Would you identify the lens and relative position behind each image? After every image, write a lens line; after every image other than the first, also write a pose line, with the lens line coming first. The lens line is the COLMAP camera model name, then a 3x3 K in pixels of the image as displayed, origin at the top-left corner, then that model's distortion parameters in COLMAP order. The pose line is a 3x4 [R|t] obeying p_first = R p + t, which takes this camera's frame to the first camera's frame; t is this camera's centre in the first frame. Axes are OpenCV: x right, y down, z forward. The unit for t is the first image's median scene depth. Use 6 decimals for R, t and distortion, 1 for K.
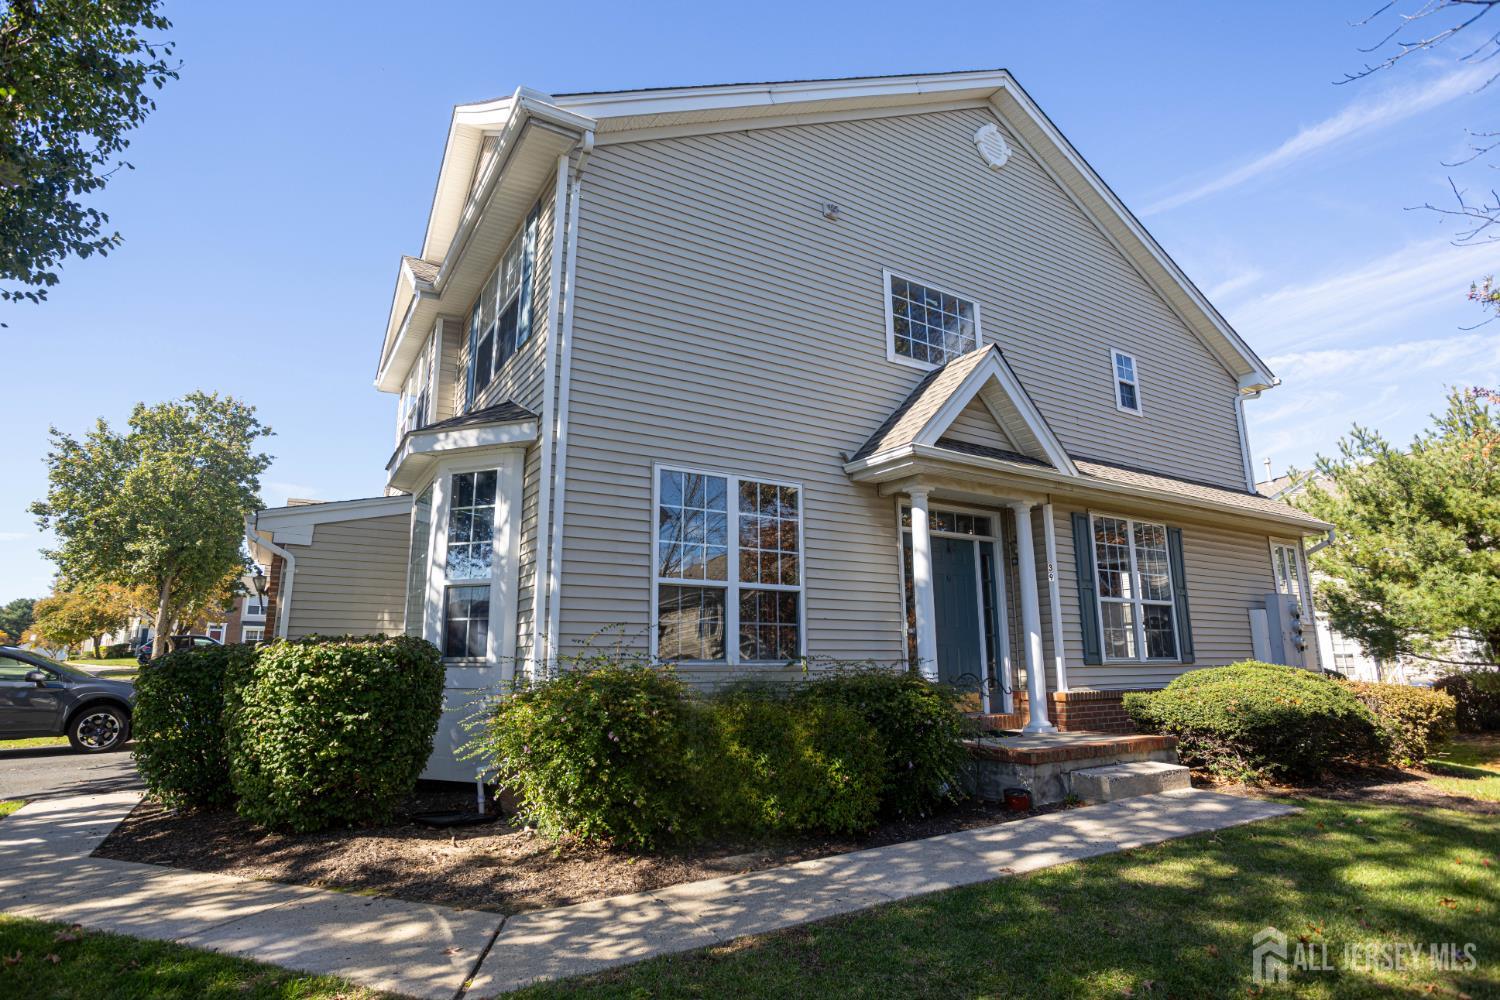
lens RADIAL K [[773.4, 0, 742.3], [0, 773.4, 505.0], [0, 0, 1]] dist [-0.032387, 0.001261]
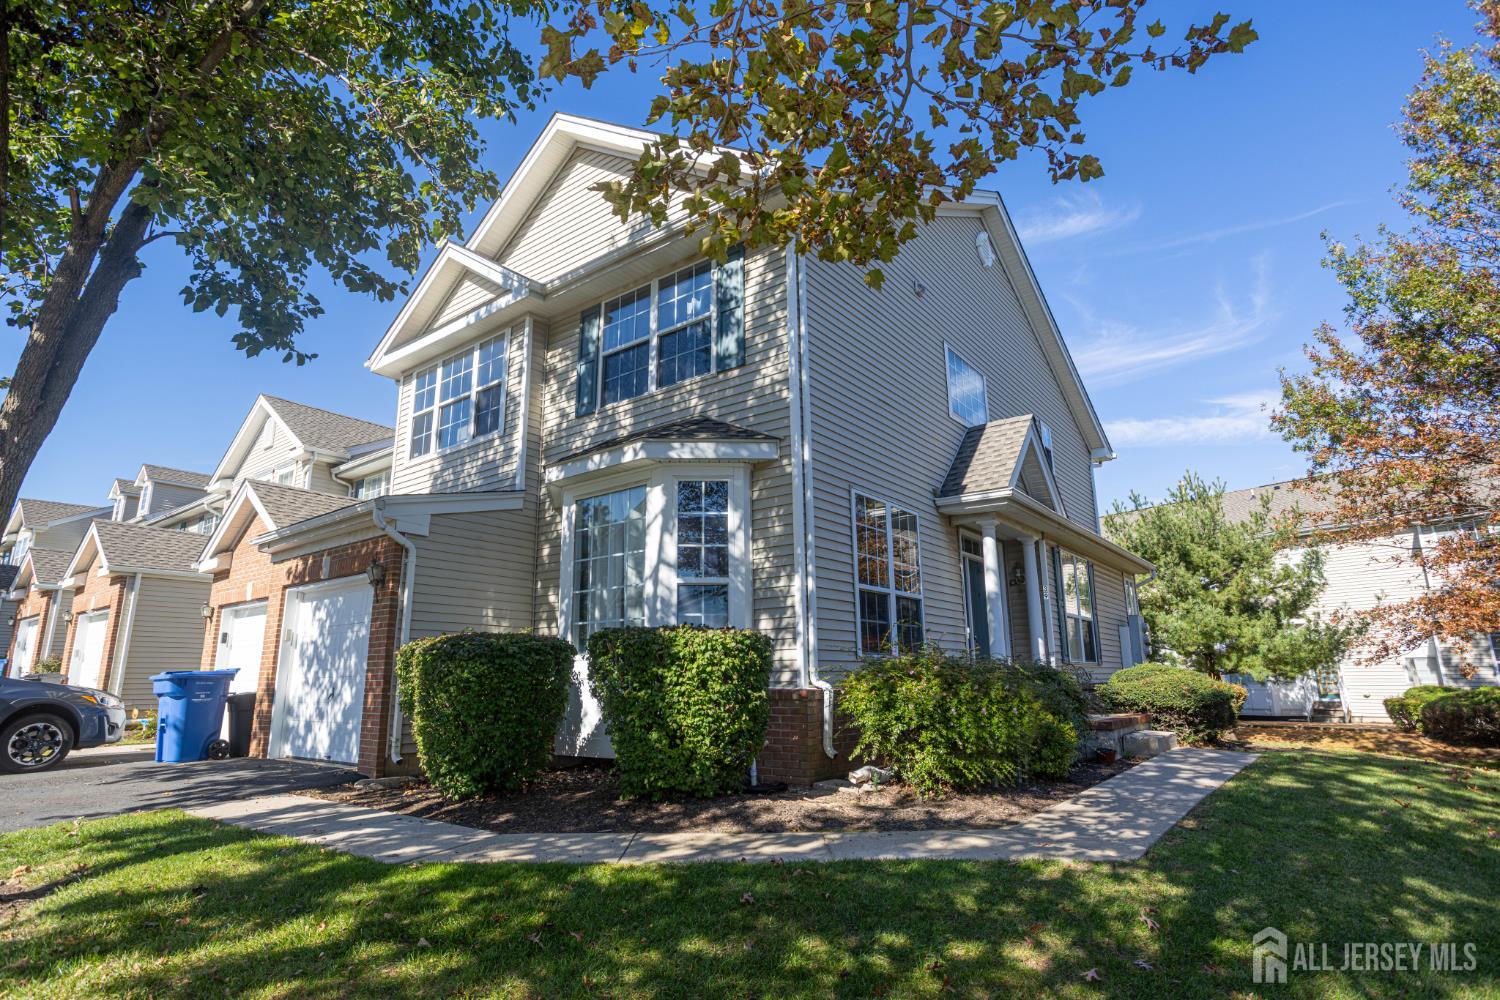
lens RADIAL K [[772.6, 0, 749.6], [0, 772.6, 504.5], [0, 0, 1]] dist [-0.022988, -0.000761]
pose [[0.932831, 0.077025, 0.351986, -0.630479], [-0.069061, 0.996993, -0.035145, 0.023306], [-0.353634, 0.008476, 0.935345, -0.053165]]
